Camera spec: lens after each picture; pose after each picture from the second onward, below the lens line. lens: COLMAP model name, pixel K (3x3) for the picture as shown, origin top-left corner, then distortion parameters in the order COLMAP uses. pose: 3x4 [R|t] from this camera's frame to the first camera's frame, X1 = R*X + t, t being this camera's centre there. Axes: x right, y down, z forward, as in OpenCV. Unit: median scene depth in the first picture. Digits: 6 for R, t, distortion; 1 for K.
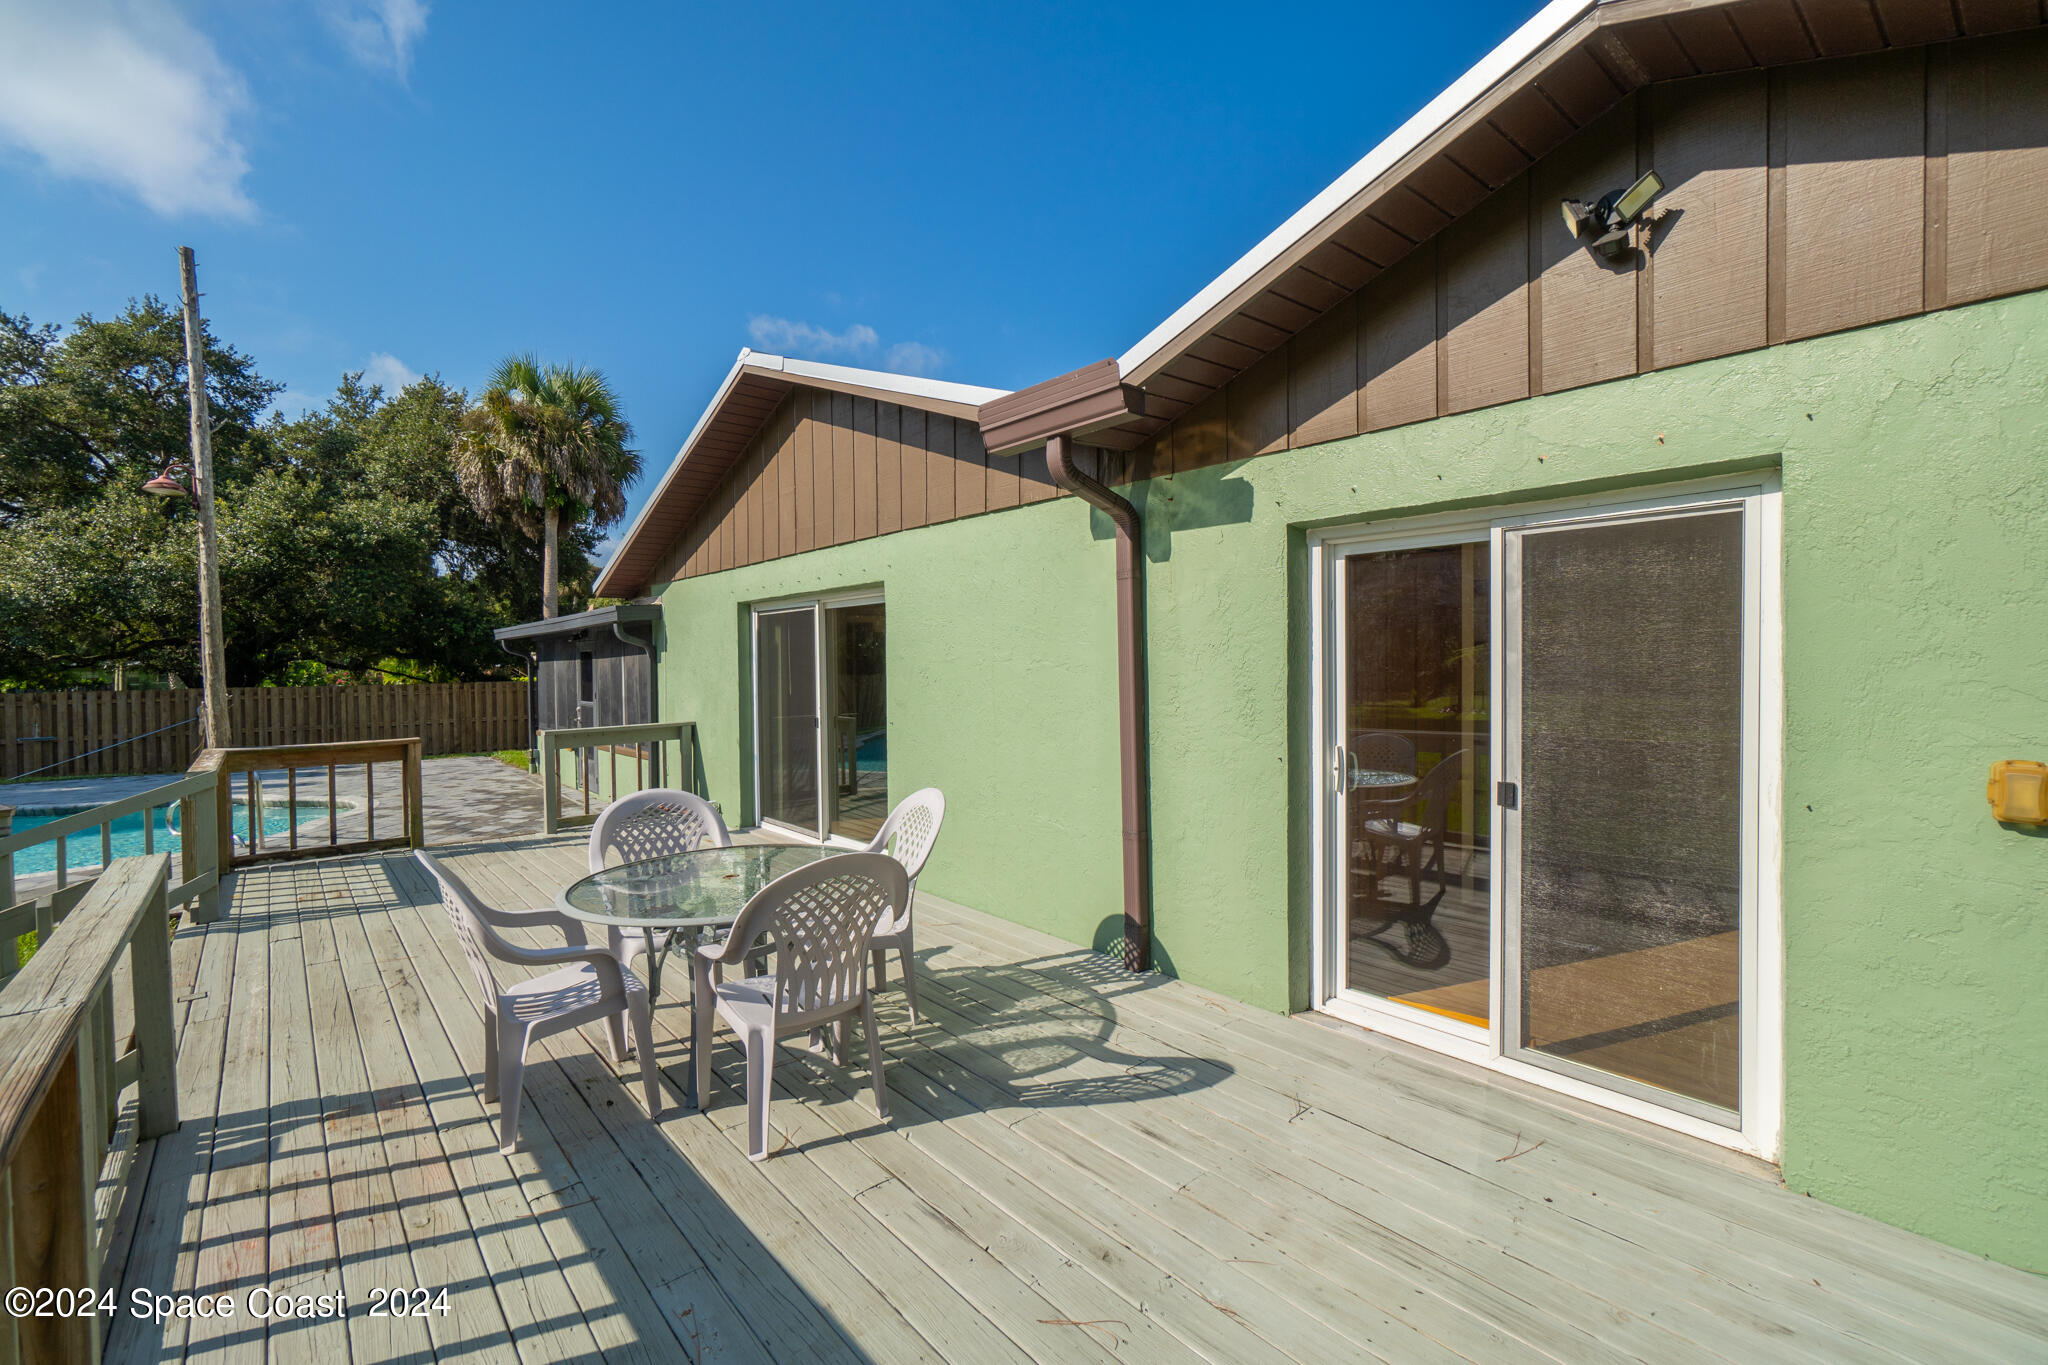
lens RADIAL K [[876.6, 0, 1020.0], [0, 876.6, 675.6], [0, 0, 1]] dist [-0.003401, 0.000878]
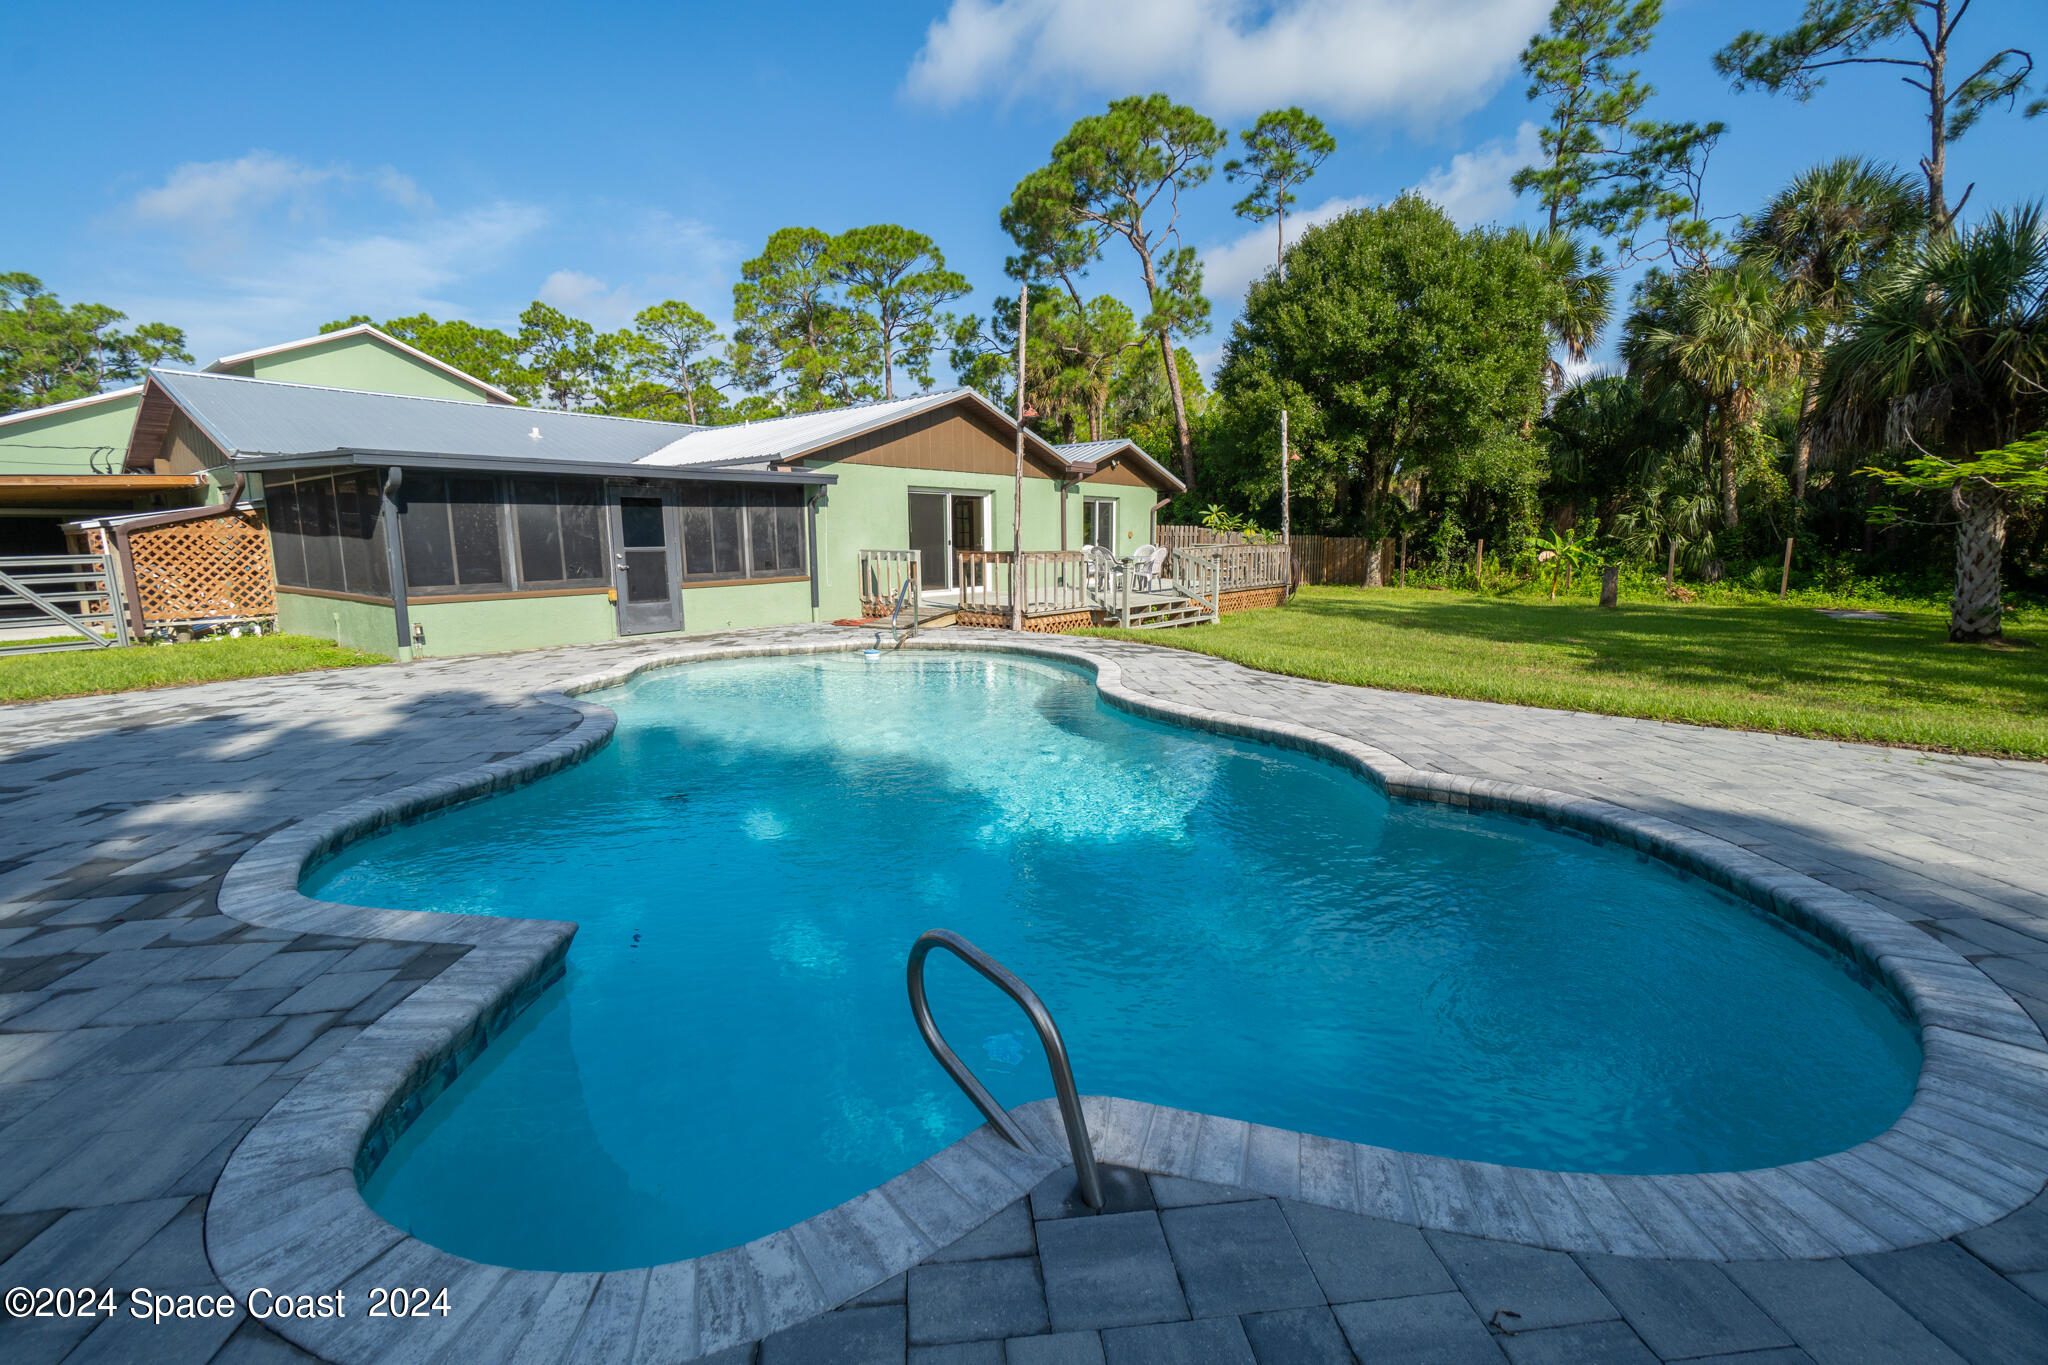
lens RADIAL K [[876.6, 0, 1020.0], [0, 876.6, 675.6], [0, 0, 1]] dist [-0.003401, 0.000878]
pose [[-0.186138, -0.139995, 0.972499, -1.104341], [0.027485, 0.988668, 0.147583, 0.026930], [-0.982139, 0.054200, -0.180181, 0.521797]]
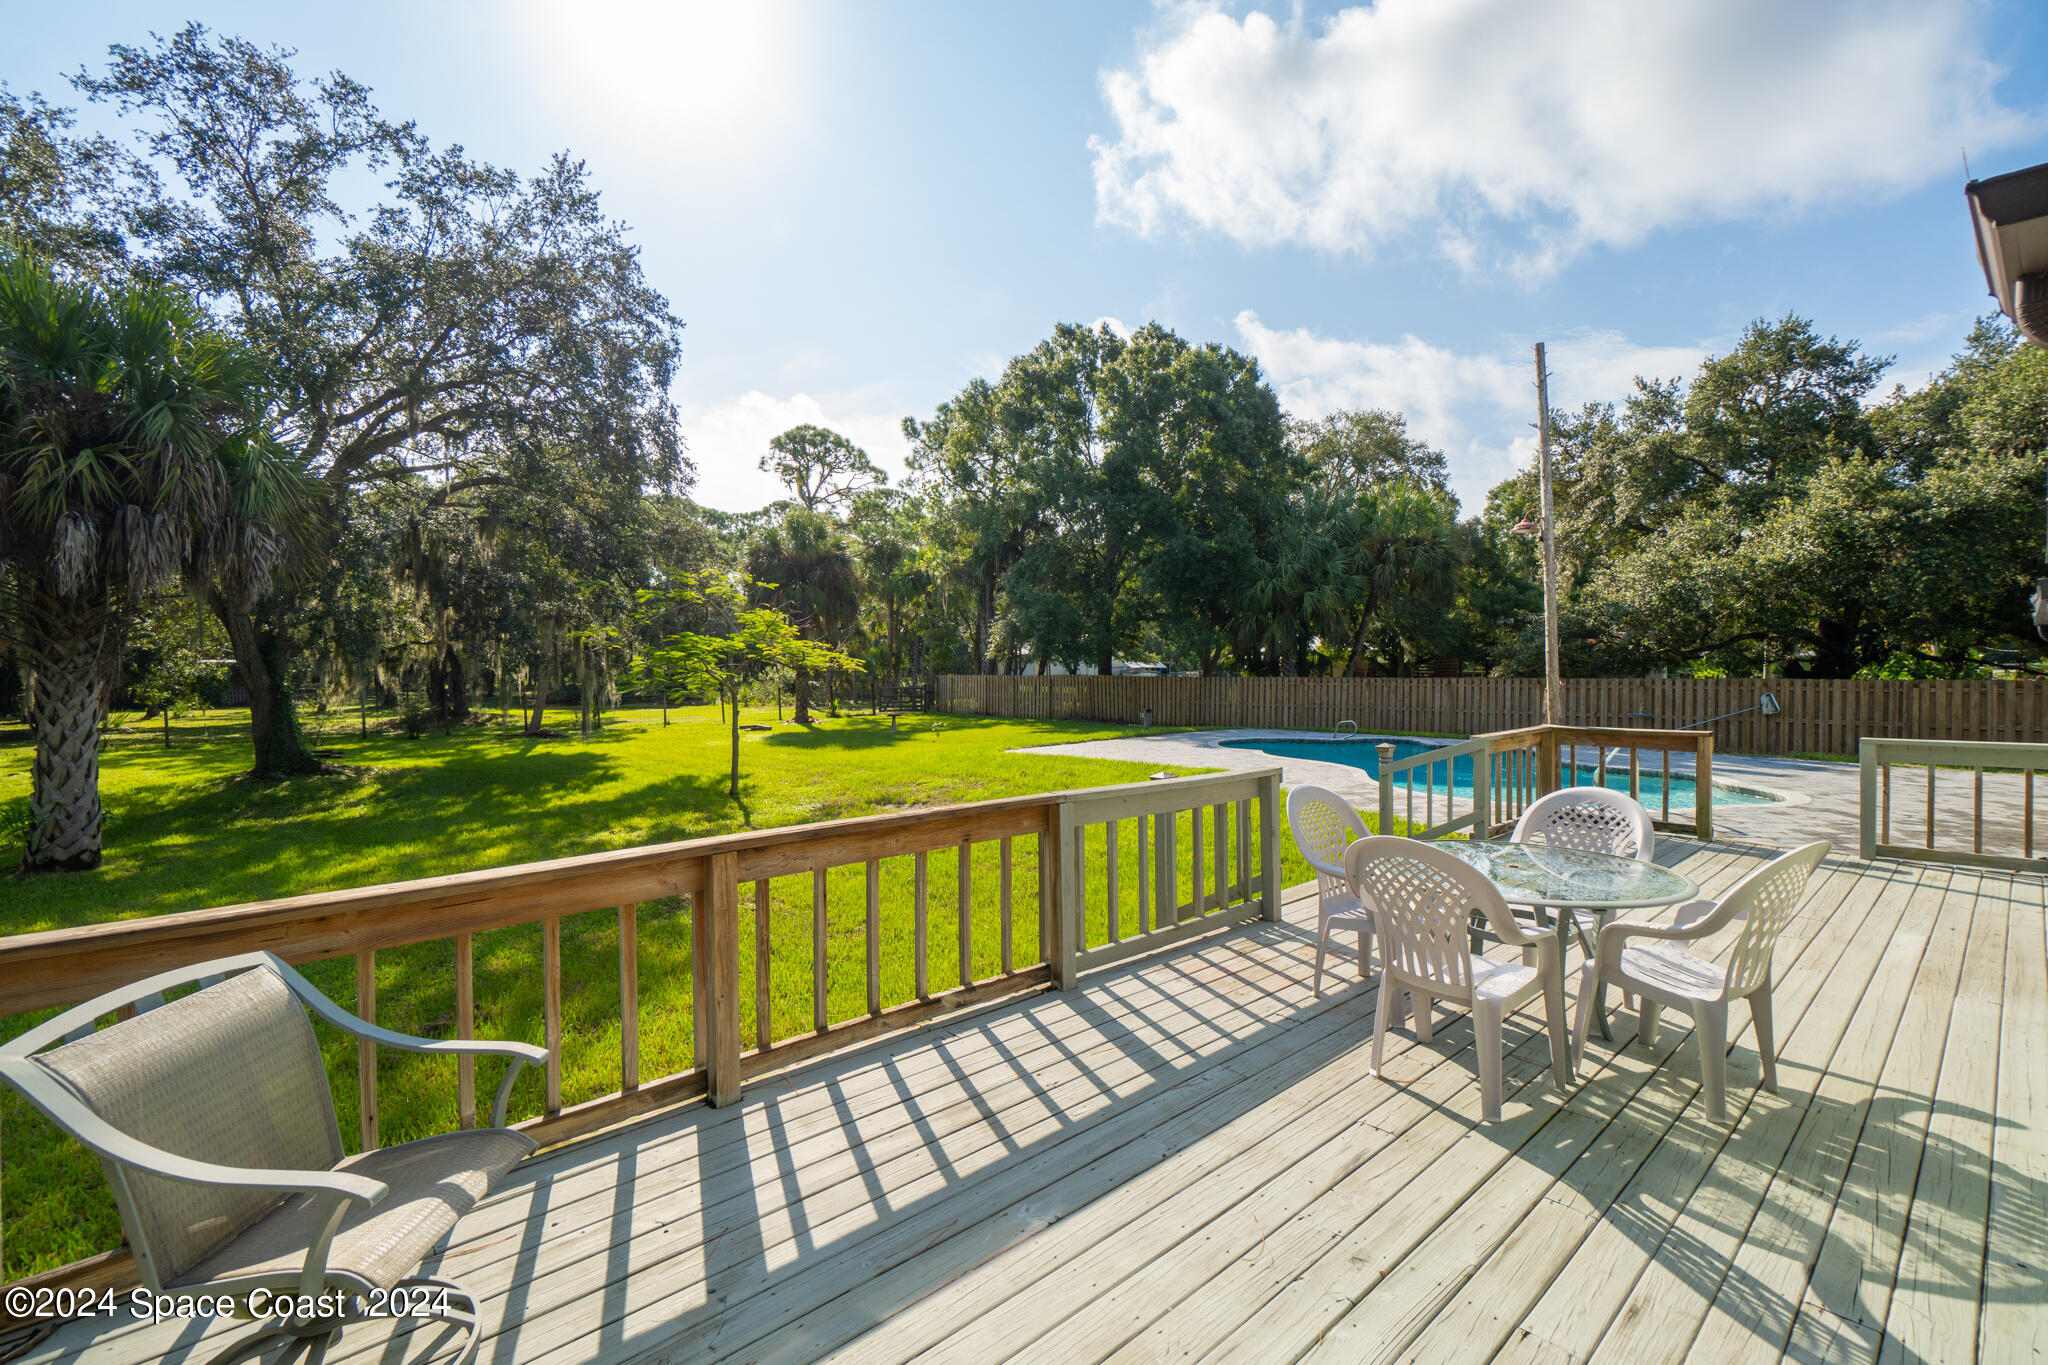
lens RADIAL K [[883.7, 0, 1015.5], [0, 883.7, 677.1], [0, 0, 1]] dist [0.000339, 0.000640]
pose [[0.007228, 0.024441, -0.999675, 0.146746], [-0.010698, 0.999646, 0.024363, -0.003923], [0.999917, 0.010518, 0.007487, 0.078459]]
